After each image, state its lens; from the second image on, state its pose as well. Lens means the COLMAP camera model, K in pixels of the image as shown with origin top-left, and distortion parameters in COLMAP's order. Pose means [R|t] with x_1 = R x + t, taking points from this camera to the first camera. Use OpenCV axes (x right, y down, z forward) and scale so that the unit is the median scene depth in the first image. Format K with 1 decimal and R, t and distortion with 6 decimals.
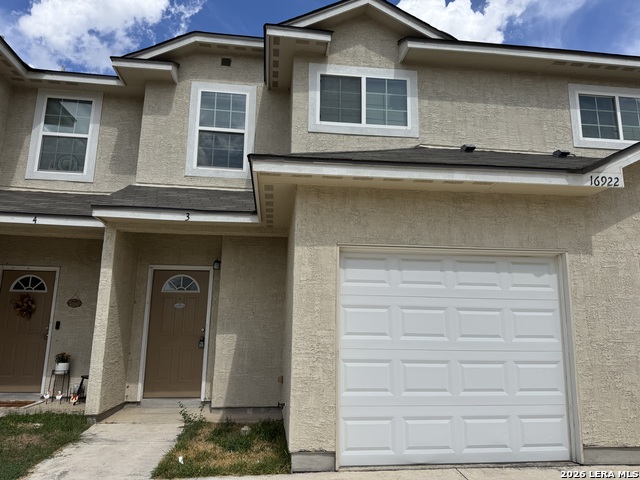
lens RADIAL K [[453.2, 0, 320.4], [0, 453.2, 239.9], [0, 0, 1]] dist [0.033973, -0.039891]
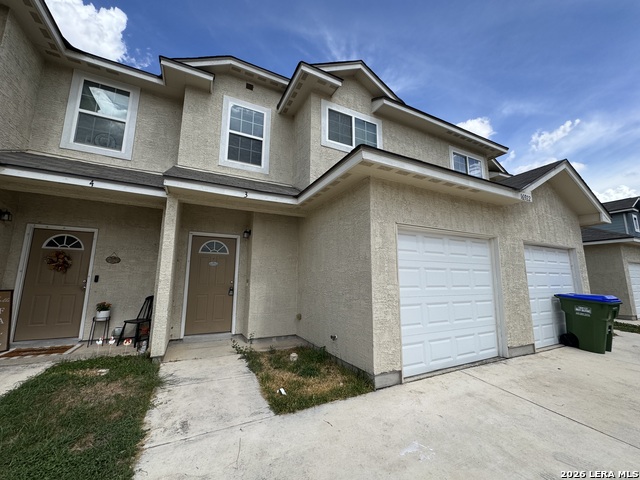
lens RADIAL K [[254.6, 0, 319.2], [0, 254.6, 239.1], [0, 0, 1]] dist [-0.004708, 0.001154]
pose [[0.937991, 0.048448, 0.343258, -0.289457], [-0.063803, 0.997397, 0.033577, 0.030614], [-0.340738, -0.053396, 0.938641, 0.220076]]
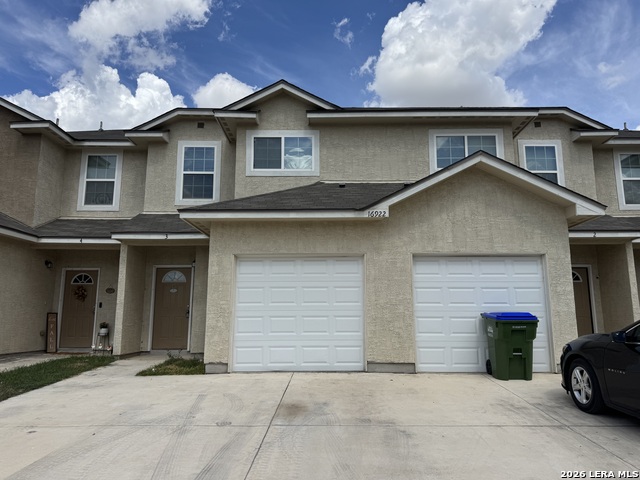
lens RADIAL K [[453.2, 0, 324.2], [0, 453.2, 238.5], [0, 0, 1]] dist [0.033973, -0.039891]
pose [[0.993478, -0.034417, -0.108701, 0.388710], [0.037277, 0.999007, 0.024385, -0.053370], [0.107754, -0.028278, 0.993775, -0.495456]]
